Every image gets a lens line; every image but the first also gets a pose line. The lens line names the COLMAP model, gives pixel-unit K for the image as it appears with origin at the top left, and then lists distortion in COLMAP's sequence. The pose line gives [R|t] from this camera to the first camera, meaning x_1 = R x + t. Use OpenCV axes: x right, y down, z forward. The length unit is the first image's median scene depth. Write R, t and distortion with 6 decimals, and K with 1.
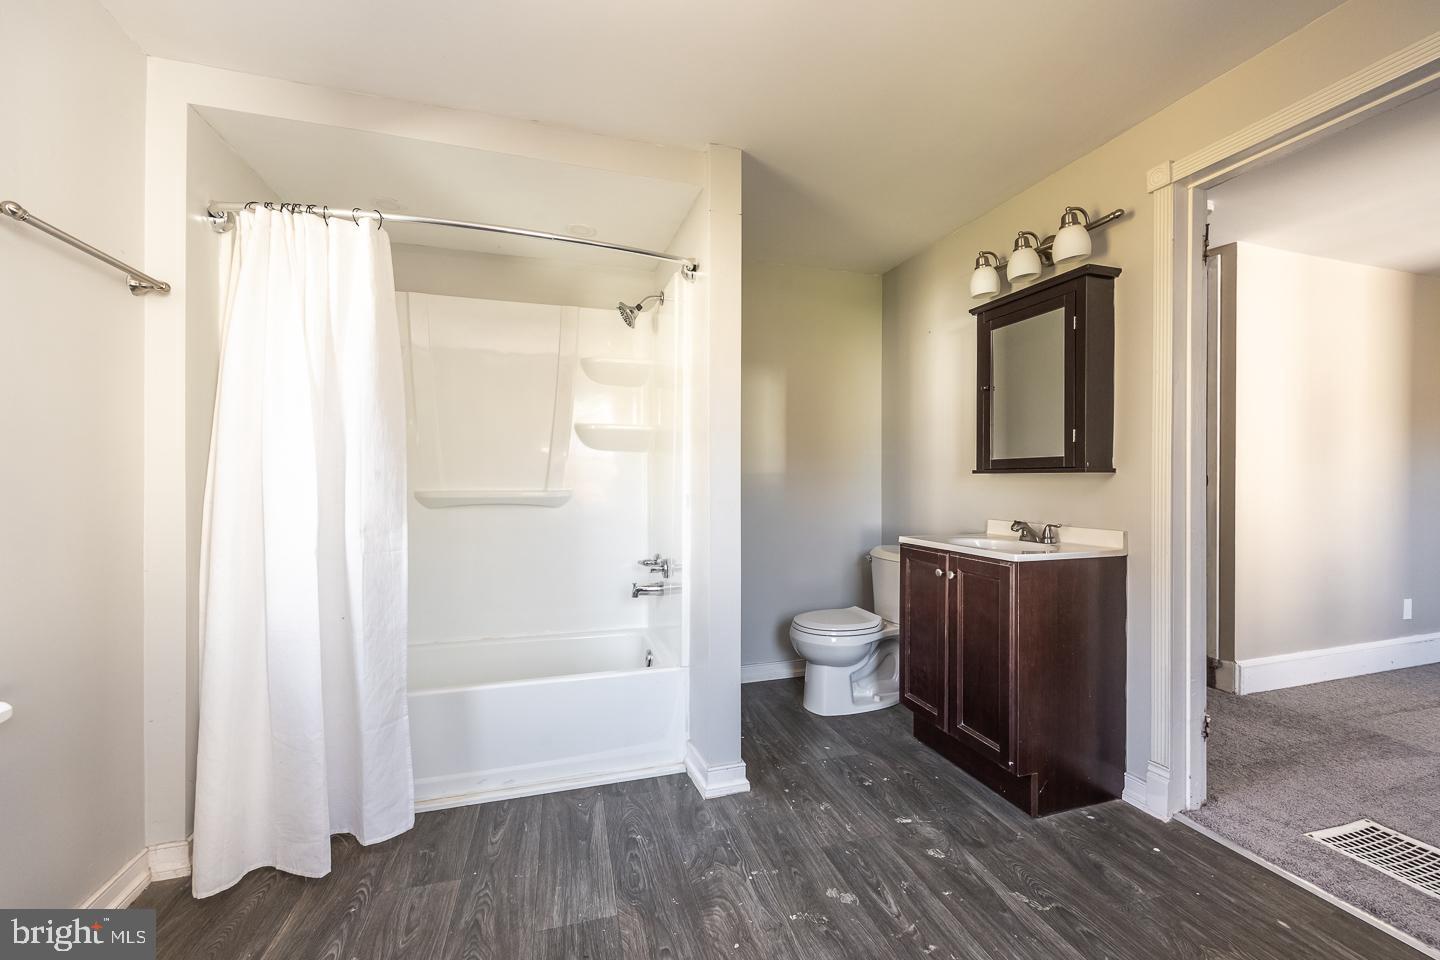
lens RADIAL K [[582.6, 0, 719.6], [0, 582.6, 474.8], [0, 0, 1]] dist [-0.004341, 0.000916]
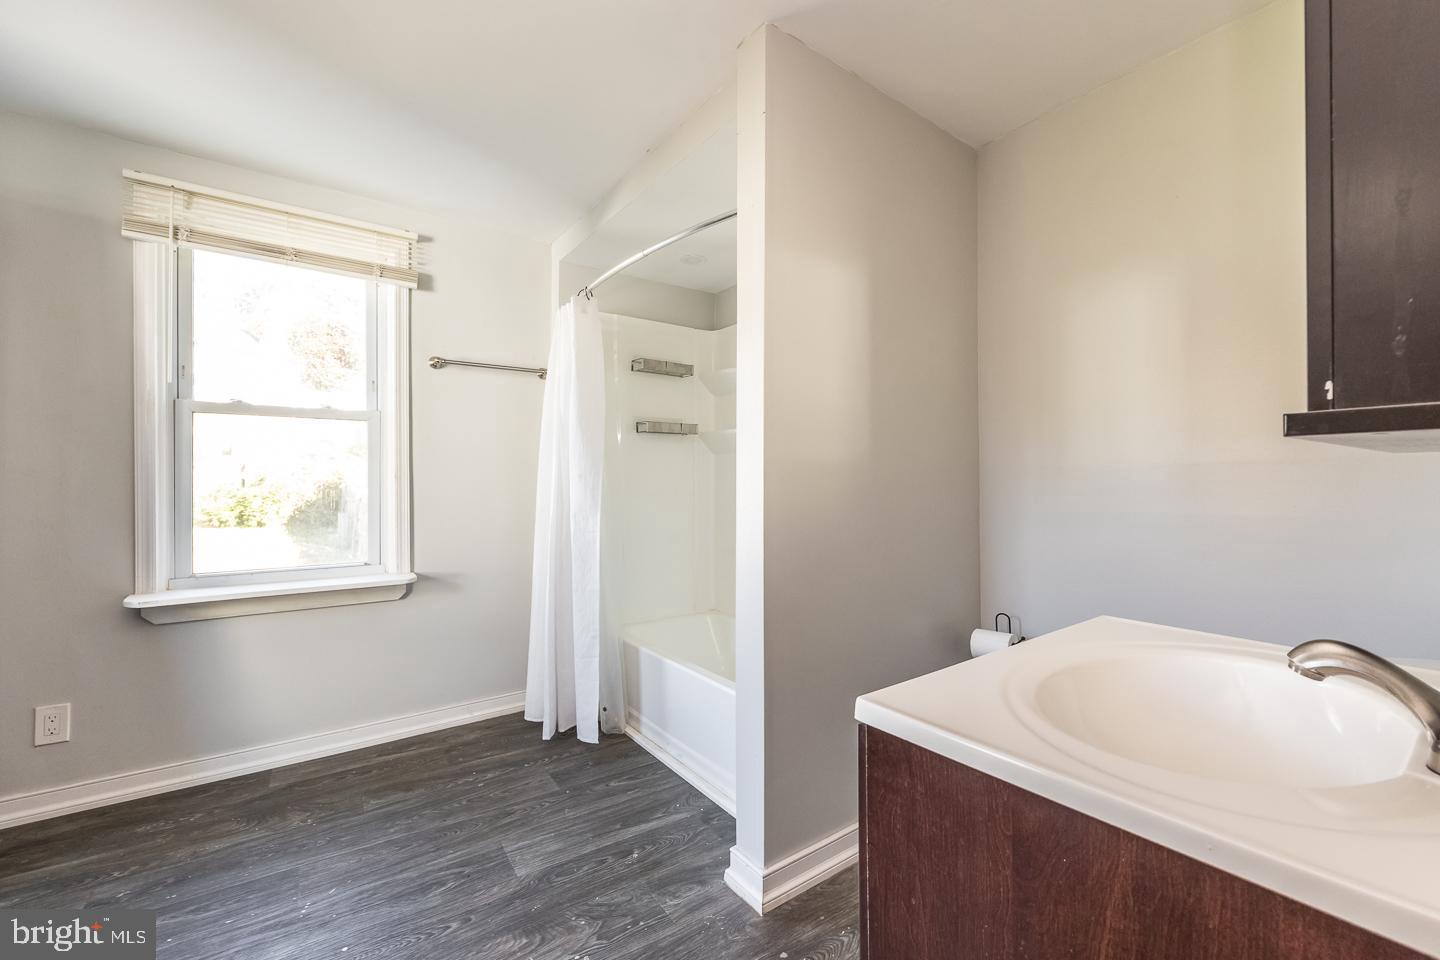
lens RADIAL K [[582.6, 0, 723.1], [0, 582.6, 485.5], [0, 0, 1]] dist [-0.004341, 0.000916]
pose [[0.346229, 0.019542, -0.937946, 0.816043], [0.000912, 0.999776, 0.021166, -0.007943], [0.938150, -0.008184, 0.346134, 0.825375]]
